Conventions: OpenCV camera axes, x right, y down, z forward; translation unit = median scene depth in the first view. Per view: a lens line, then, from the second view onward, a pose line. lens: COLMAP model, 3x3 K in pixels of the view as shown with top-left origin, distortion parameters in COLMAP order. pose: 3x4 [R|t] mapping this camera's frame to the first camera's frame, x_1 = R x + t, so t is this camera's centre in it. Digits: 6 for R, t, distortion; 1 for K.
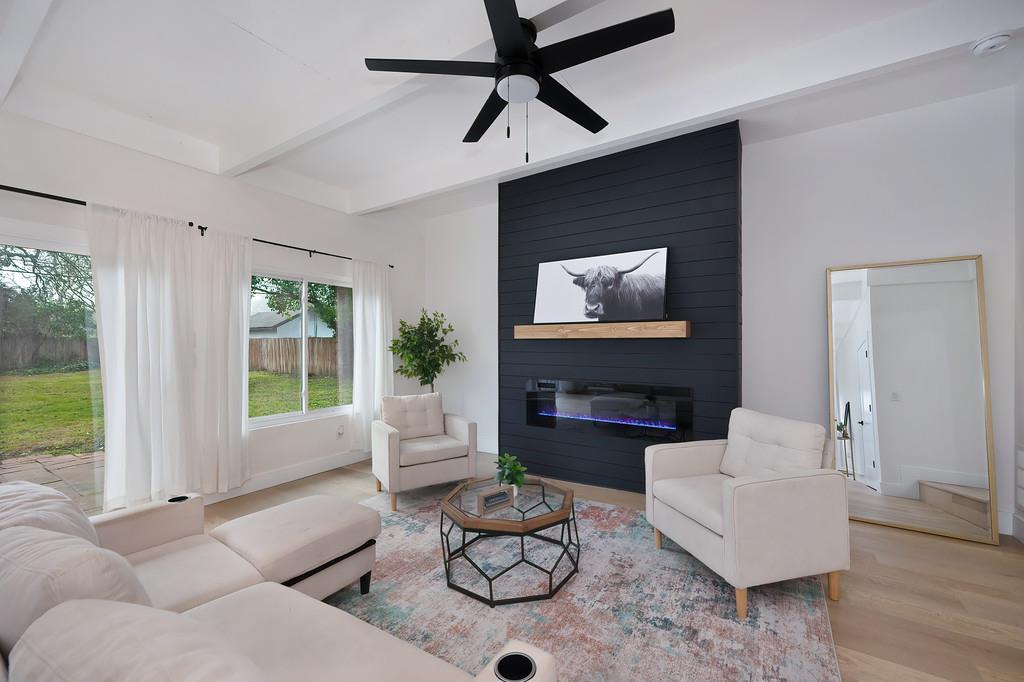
lens RADIAL K [[407.8, 0, 518.2], [0, 407.8, 342.9], [0, 0, 1]] dist [0.000094, -0.000138]
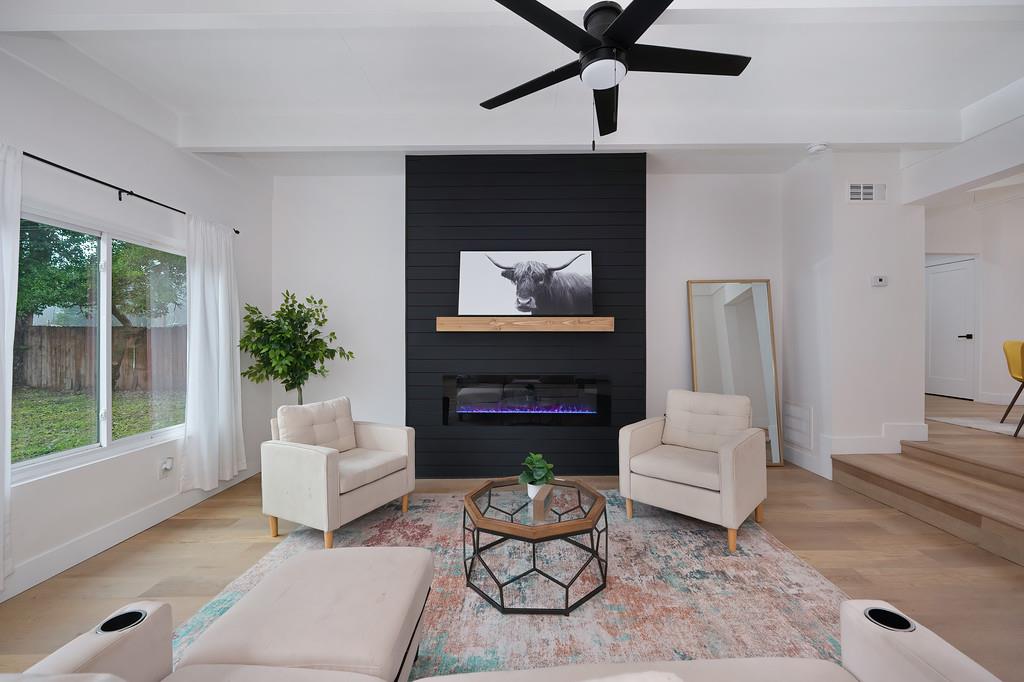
lens RADIAL K [[407.8, 0, 515.3], [0, 407.8, 337.1], [0, 0, 1]] dist [0.000094, -0.000138]
pose [[0.849699, 0.001978, 0.527265, -0.371387], [-0.000526, 0.999996, -0.002905, 0.005578], [-0.527268, 0.002191, 0.849696, 0.148323]]
